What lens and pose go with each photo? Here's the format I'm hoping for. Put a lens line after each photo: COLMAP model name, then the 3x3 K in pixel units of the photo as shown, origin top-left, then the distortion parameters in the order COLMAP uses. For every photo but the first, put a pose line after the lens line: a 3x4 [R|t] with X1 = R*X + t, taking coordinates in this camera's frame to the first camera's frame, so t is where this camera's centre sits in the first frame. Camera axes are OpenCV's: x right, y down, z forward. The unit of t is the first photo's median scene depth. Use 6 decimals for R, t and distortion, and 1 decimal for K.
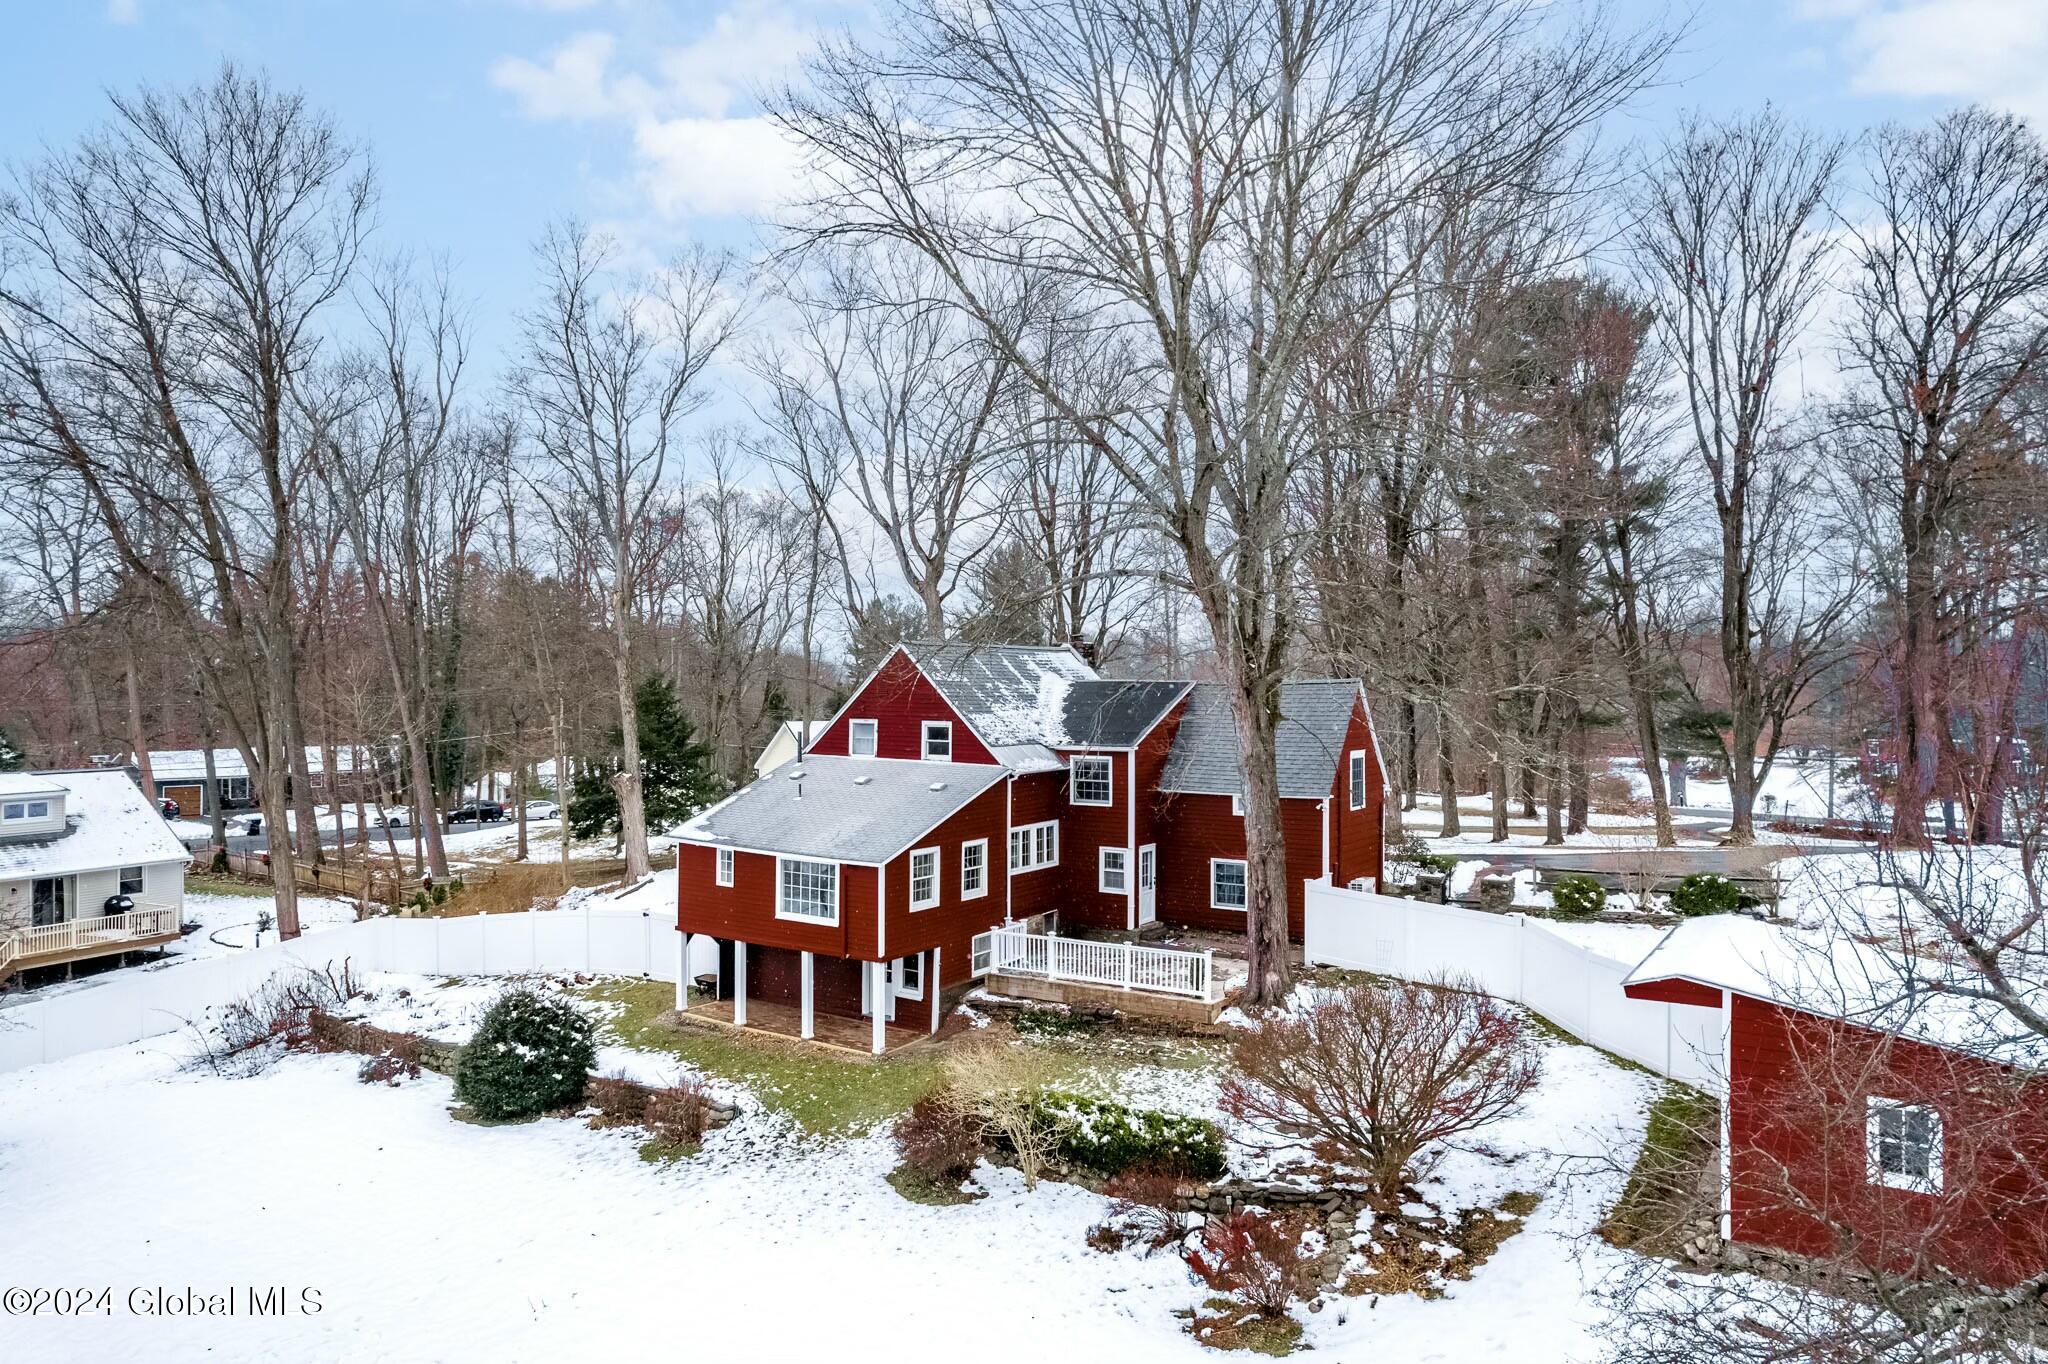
lens RADIAL K [[1316.7, 0, 1028.5], [0, 1316.7, 659.0], [0, 0, 1]] dist [-0.053280, 0.001417]
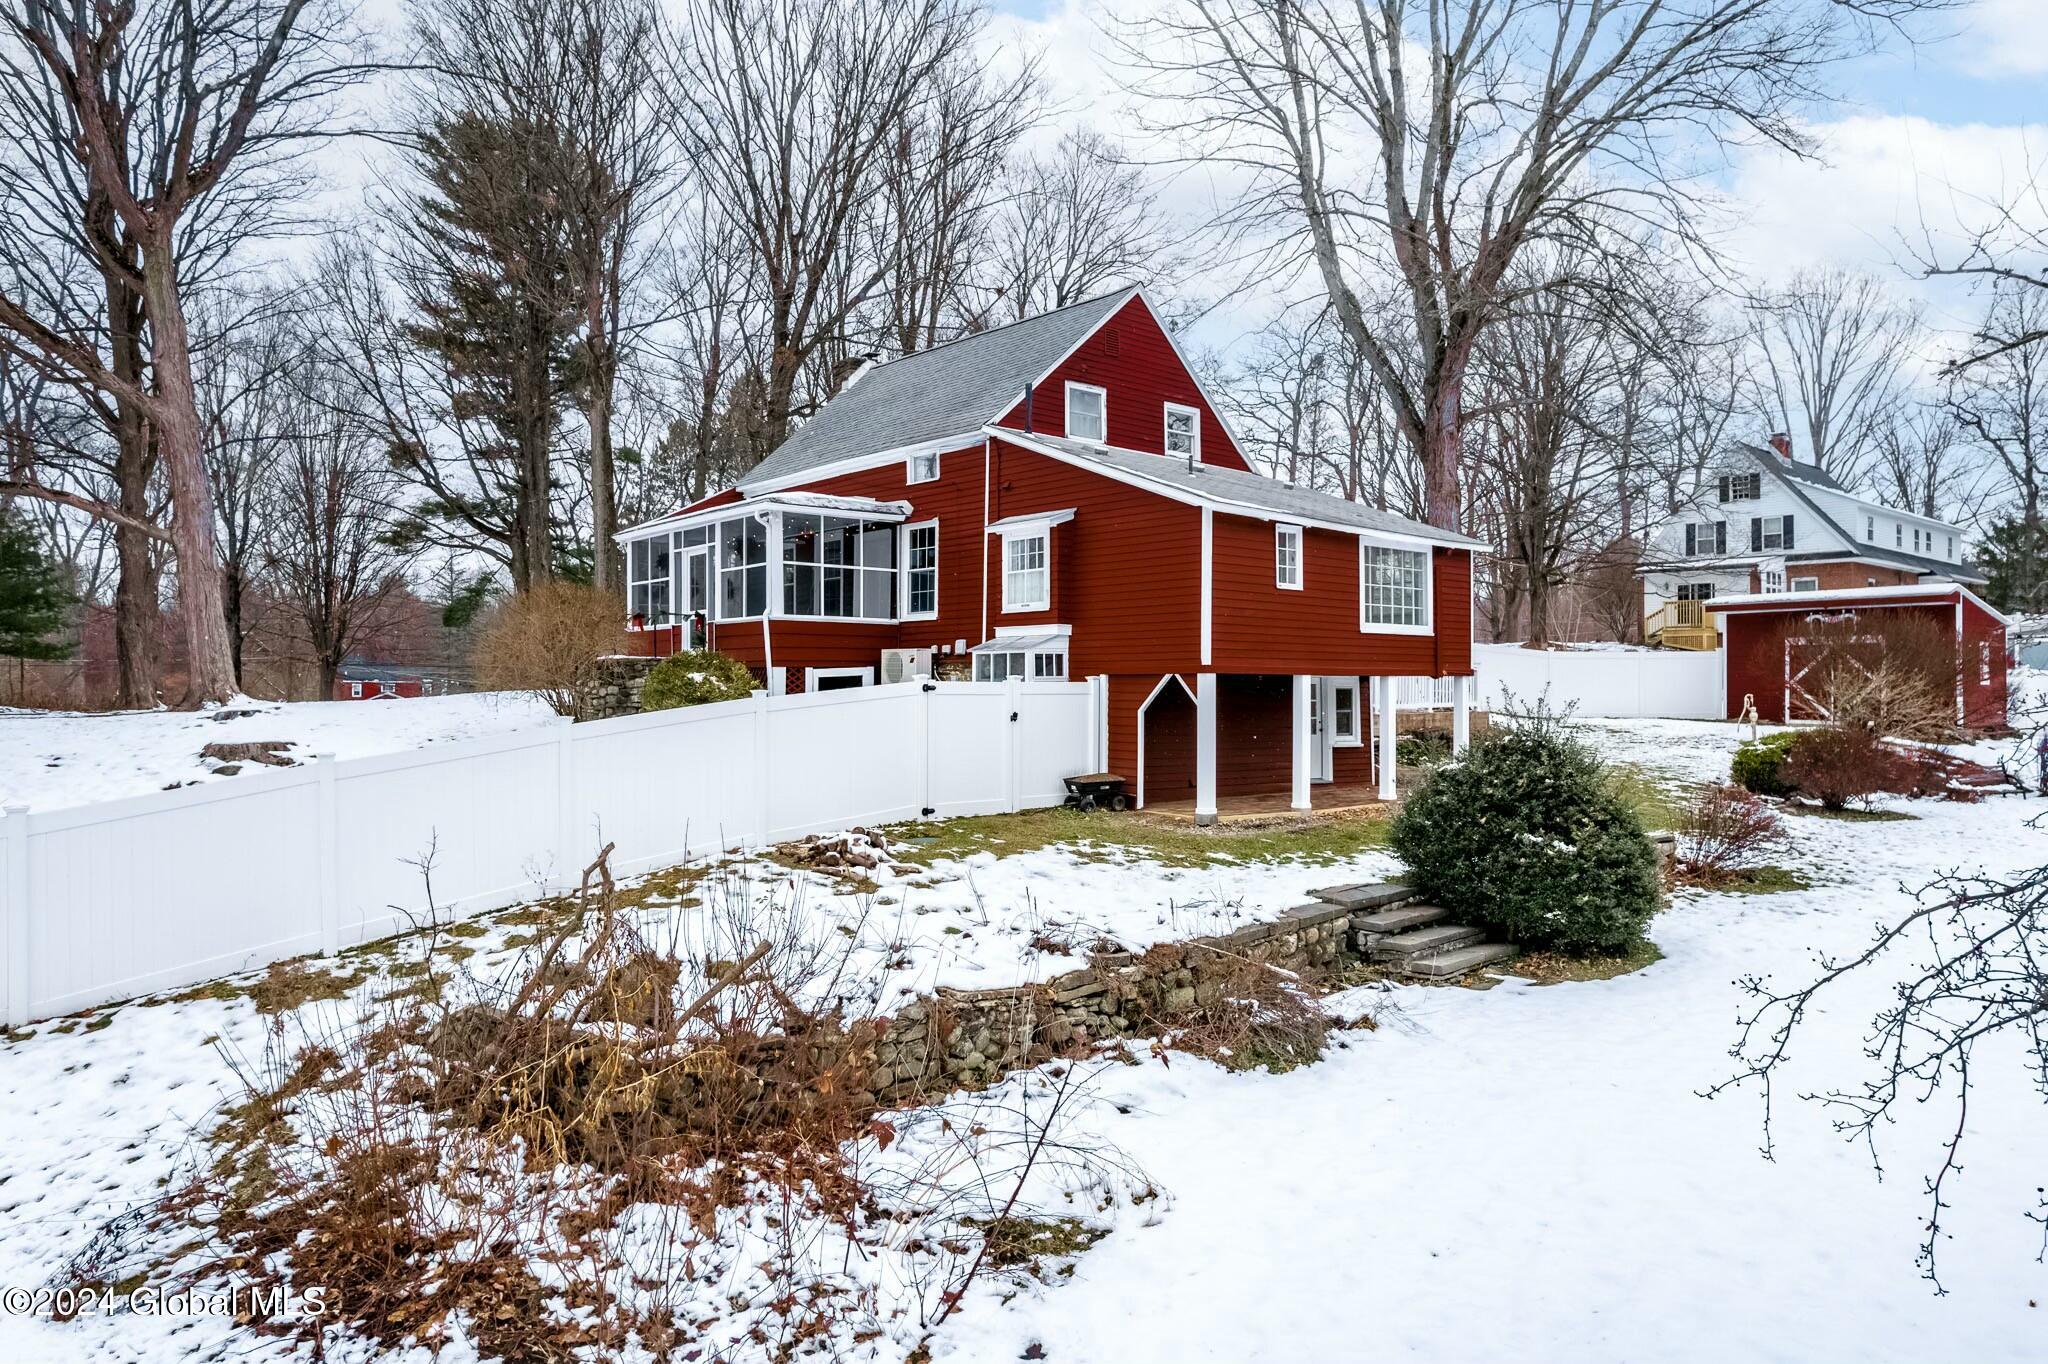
lens RADIAL K [[1277.6, 0, 1024.0], [0, 1277.6, 682.0], [0, 0, 1]] dist [-0.050368, 0.033005]
pose [[0.294548, 0.000562, 0.955636, -0.811150], [-0.022596, 0.999724, 0.006377, 0.208655], [-0.955369, -0.023471, 0.294480, 0.910599]]
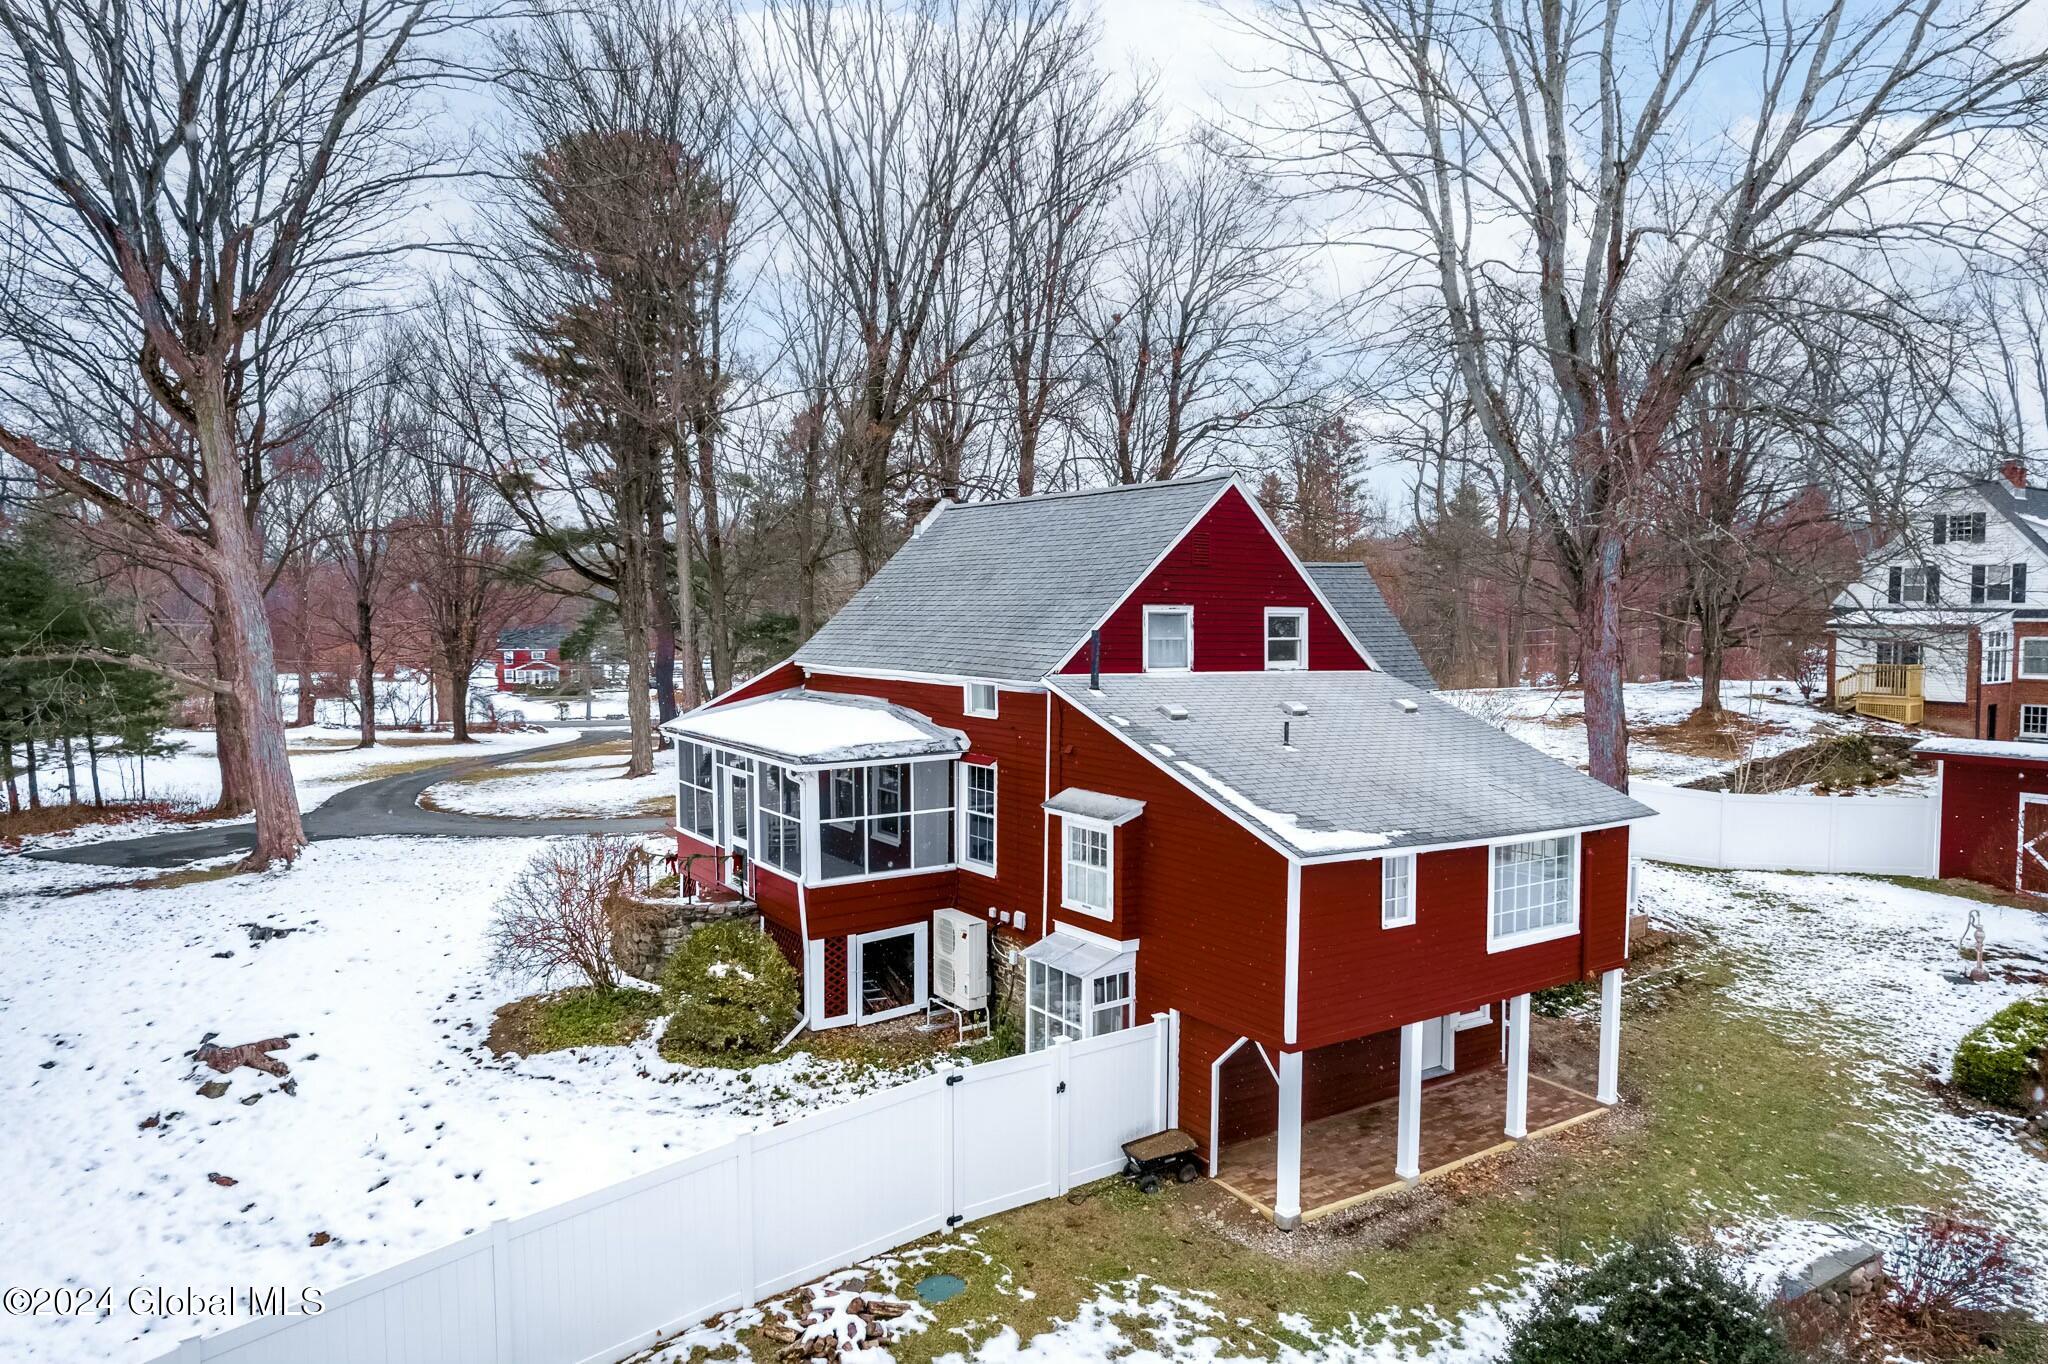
lens RADIAL K [[1280.9, 0, 1035.1], [0, 1280.9, 685.7], [0, 0, 1]] dist [-0.073108, 0.069658]
pose [[0.393632, -0.053323, 0.917720, -0.709249], [-0.020003, 0.997583, 0.066543, 0.048712], [-0.919050, -0.044551, 0.391614, 0.909352]]
